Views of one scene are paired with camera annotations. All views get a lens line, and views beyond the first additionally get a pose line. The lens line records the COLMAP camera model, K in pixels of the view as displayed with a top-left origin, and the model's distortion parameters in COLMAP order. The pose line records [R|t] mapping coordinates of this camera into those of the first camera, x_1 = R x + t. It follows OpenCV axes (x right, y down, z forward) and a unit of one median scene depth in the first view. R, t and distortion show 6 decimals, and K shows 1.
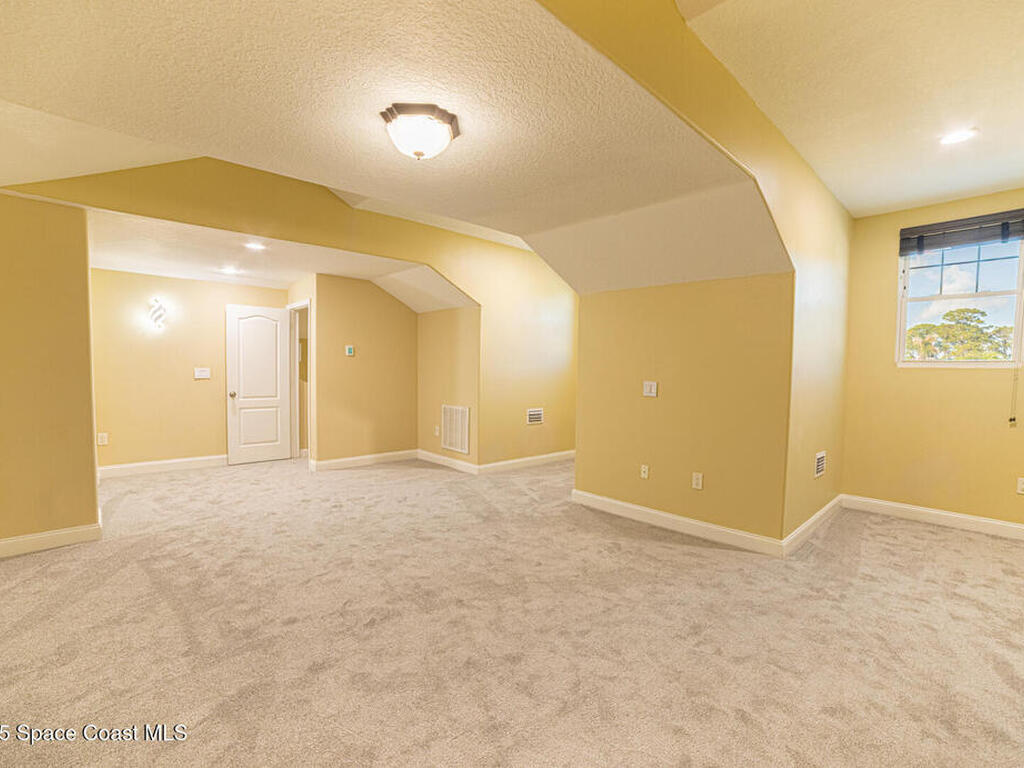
lens RADIAL K [[468.2, 0, 512.0], [0, 468.2, 384.0], [0, 0, 1]] dist [-0.001559, -0.000163]
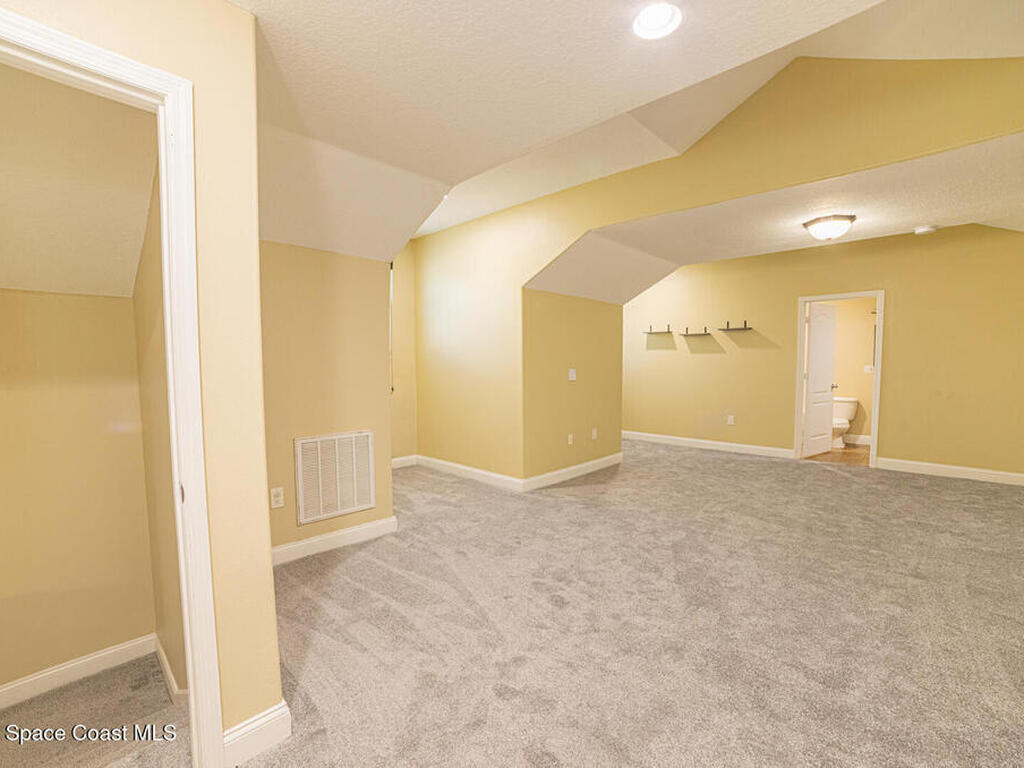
lens RADIAL K [[468.2, 0, 512.0], [0, 468.2, 384.0], [0, 0, 1]] dist [-0.001559, -0.000163]
pose [[-0.034722, -0.060197, 0.997582, -0.874649], [0.045816, 0.997039, 0.061759, -0.045942], [-0.998346, 0.047850, -0.031862, 1.061535]]
